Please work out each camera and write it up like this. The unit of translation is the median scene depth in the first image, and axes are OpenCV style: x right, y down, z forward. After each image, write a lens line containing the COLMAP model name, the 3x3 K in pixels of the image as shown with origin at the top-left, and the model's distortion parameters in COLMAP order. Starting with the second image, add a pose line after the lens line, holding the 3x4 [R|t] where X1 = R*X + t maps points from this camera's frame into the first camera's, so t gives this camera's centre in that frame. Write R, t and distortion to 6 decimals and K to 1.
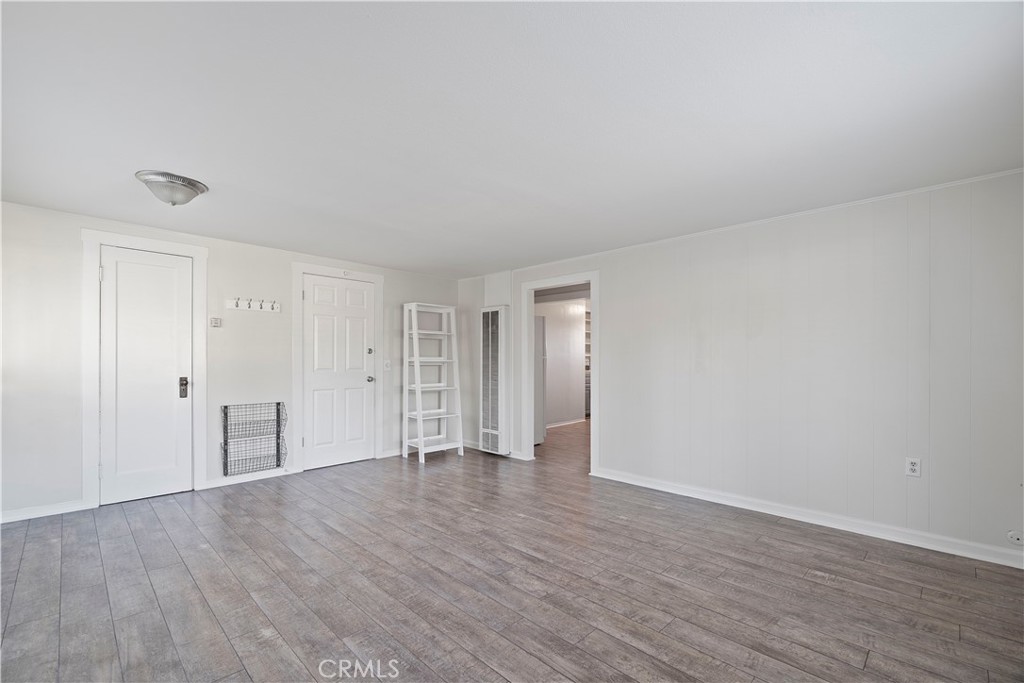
lens RADIAL K [[451.3, 0, 507.0], [0, 451.3, 358.3], [0, 0, 1]] dist [0.000634, -0.000024]
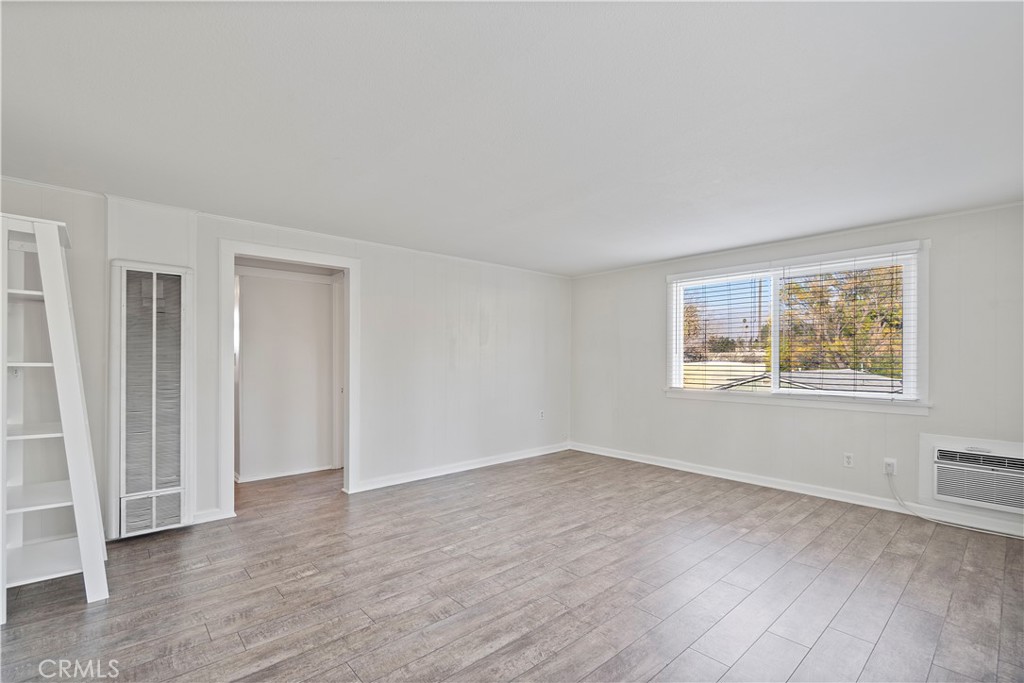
lens RADIAL K [[451.3, 0, 507.0], [0, 451.3, 358.3], [0, 0, 1]] dist [0.000634, -0.000024]
pose [[0.056543, 0.000463, 0.998400, -0.788092], [-0.003252, 0.999995, -0.000280, -0.002192], [-0.998395, -0.003231, 0.056544, 0.775359]]
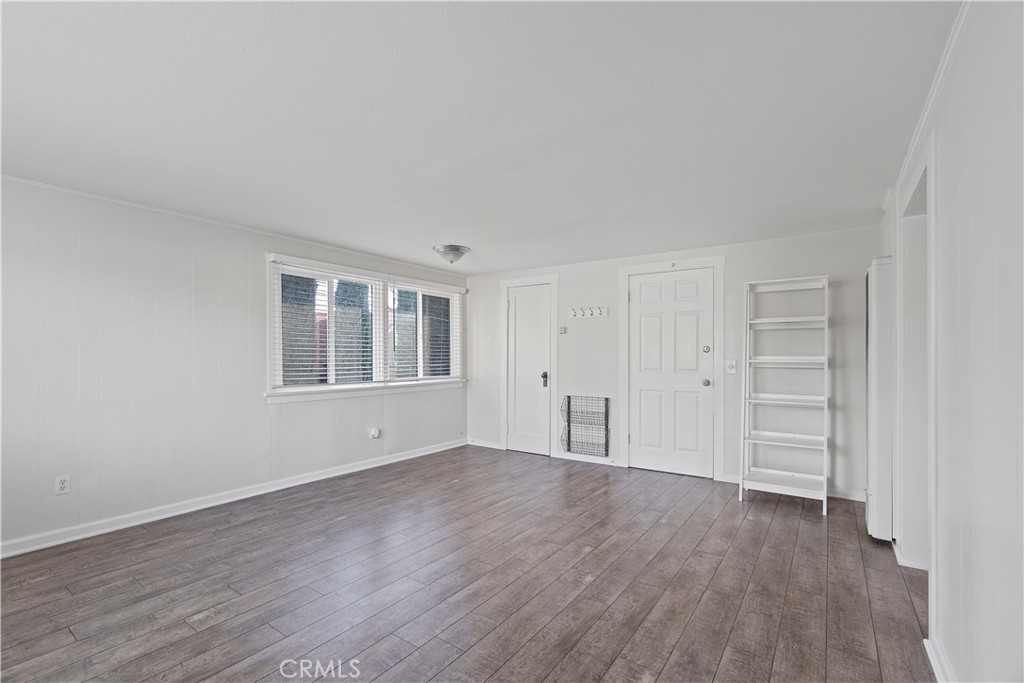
lens RADIAL K [[451.3, 0, 507.0], [0, 451.3, 358.3], [0, 0, 1]] dist [0.000634, -0.000024]
pose [[0.163083, 0.000821, -0.986612, 0.626234], [-0.000579, 1.000000, 0.000737, -0.000121], [0.986612, 0.000451, 0.163083, 0.666463]]
